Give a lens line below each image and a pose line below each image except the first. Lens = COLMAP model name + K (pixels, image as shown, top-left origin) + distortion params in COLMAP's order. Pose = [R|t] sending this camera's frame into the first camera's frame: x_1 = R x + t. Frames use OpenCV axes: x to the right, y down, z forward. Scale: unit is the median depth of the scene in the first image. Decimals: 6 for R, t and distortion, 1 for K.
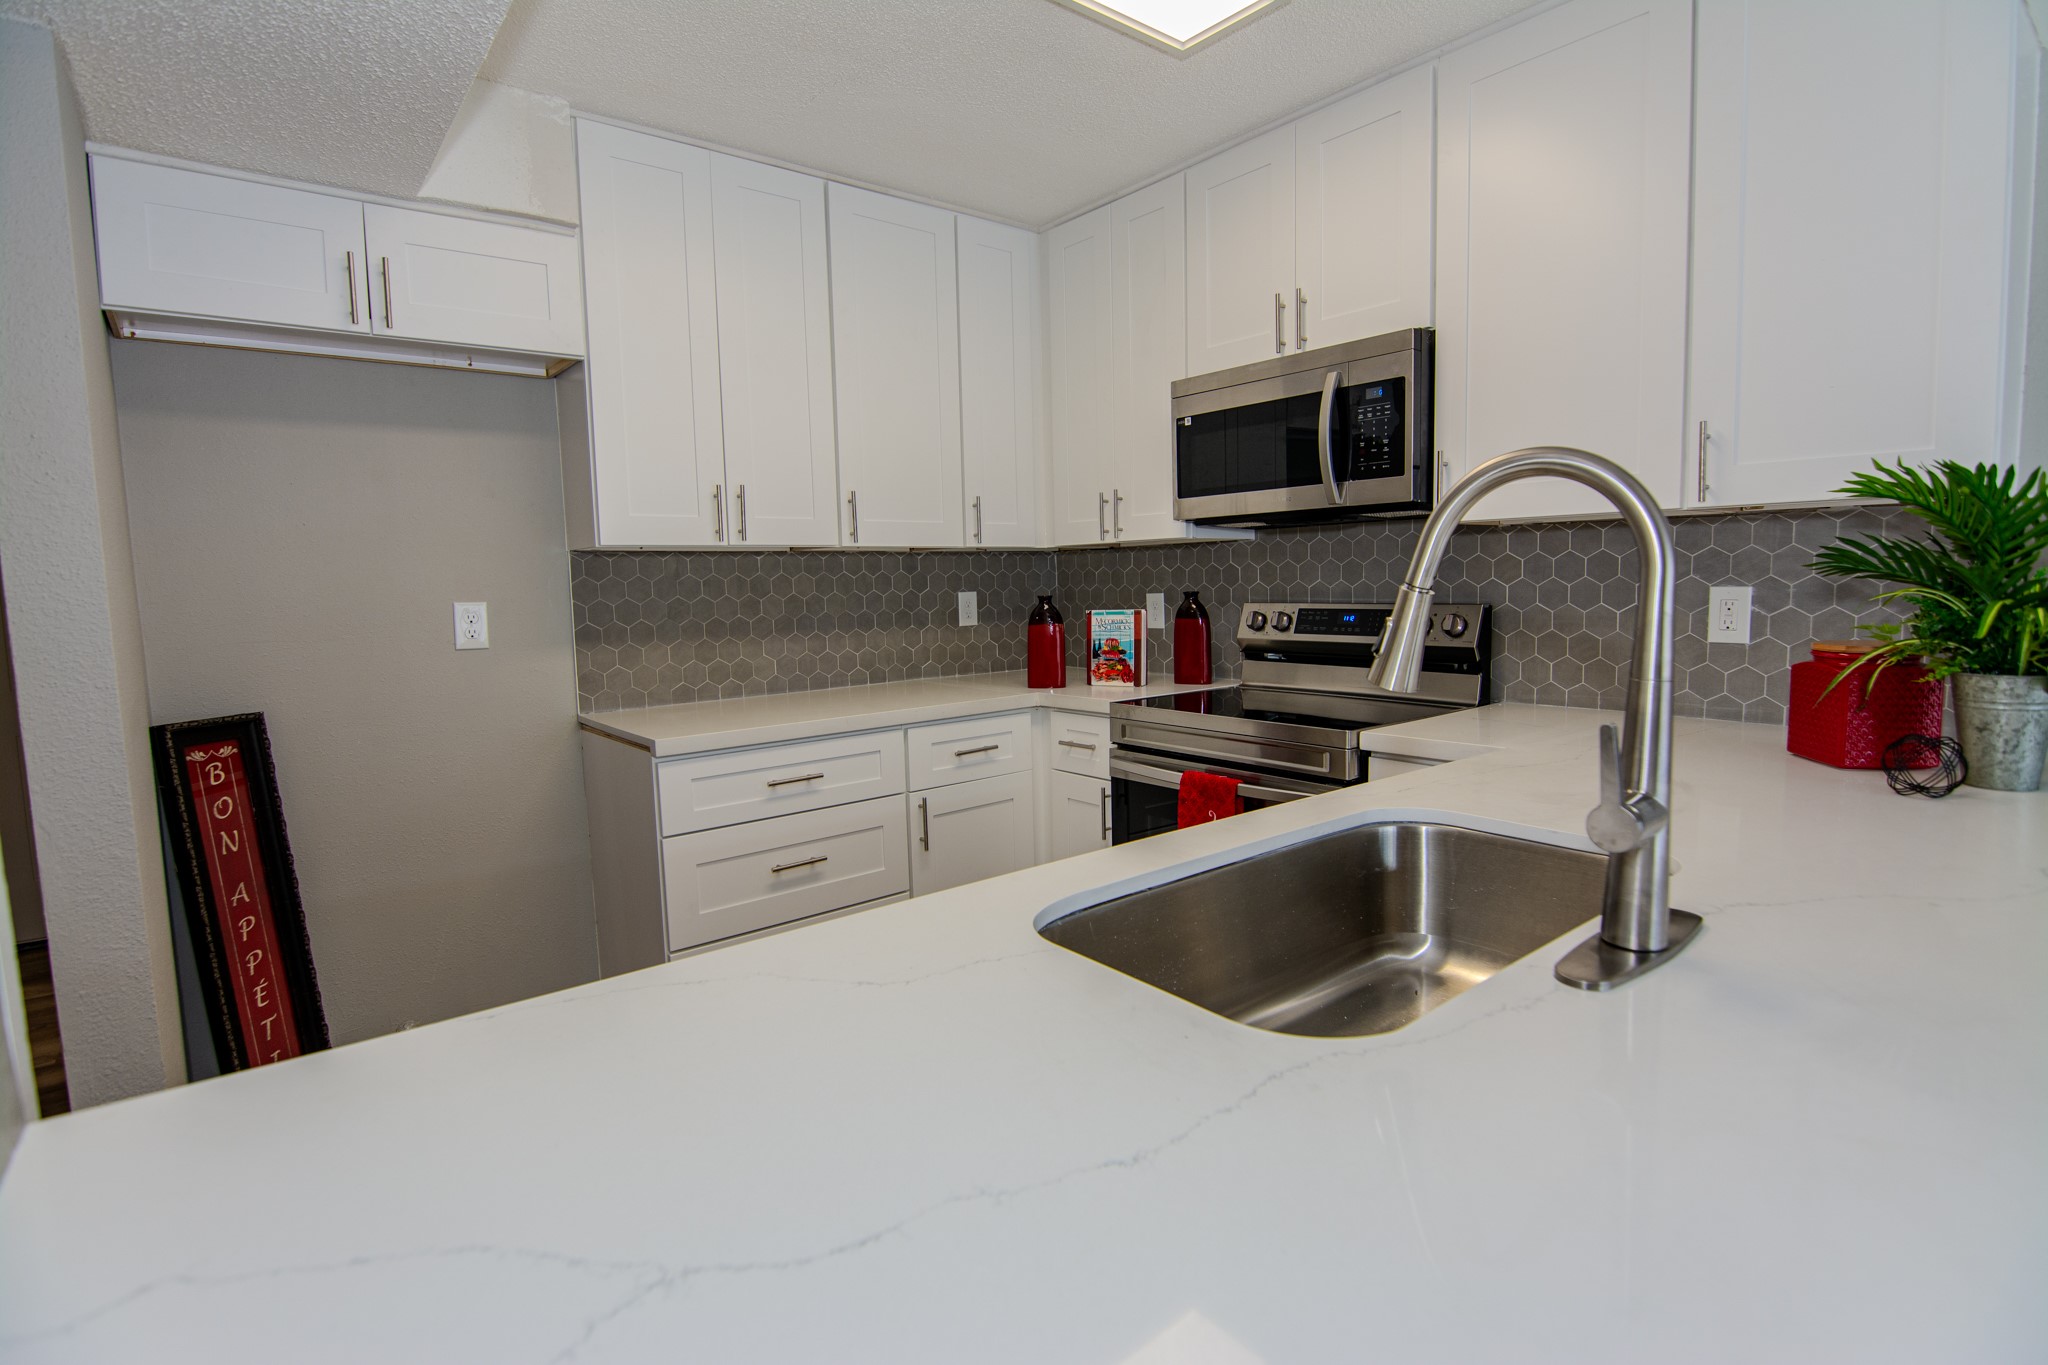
lens RADIAL K [[996.7, 0, 1028.0], [0, 996.7, 673.4], [0, 0, 1]] dist [-0.001844, -0.011889]
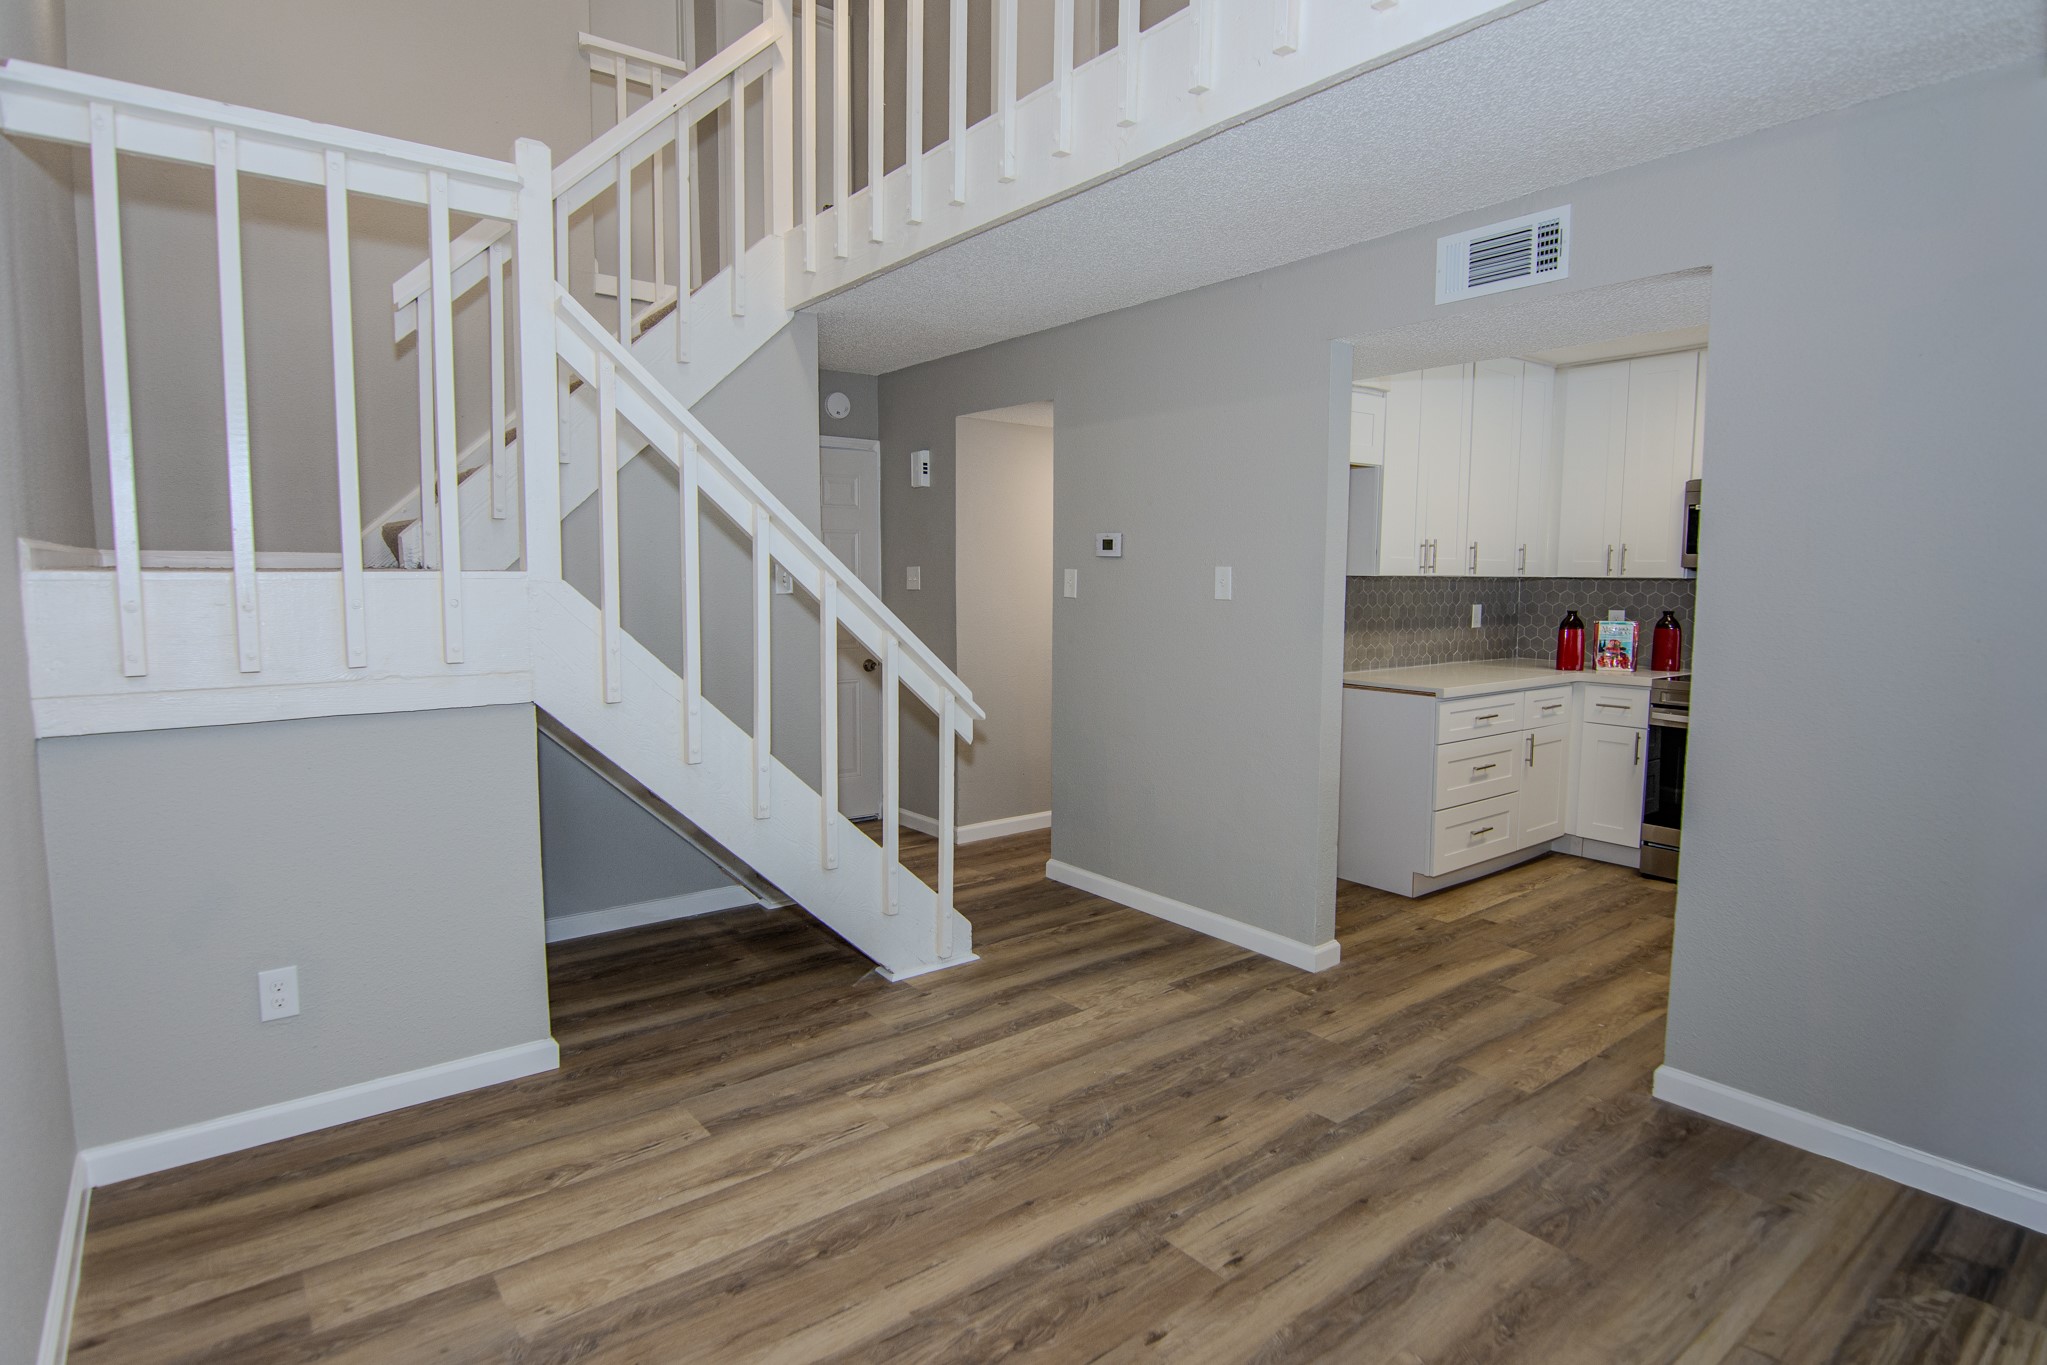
lens RADIAL K [[1073.8, 0, 1023.3], [0, 1073.8, 667.5], [0, 0, 1]] dist [-0.004198, -0.001176]
pose [[0.999163, 0.033693, -0.023184, -0.827858], [-0.033775, 0.999424, -0.003173, 0.046070], [0.023063, 0.003954, 0.999726, -0.714289]]
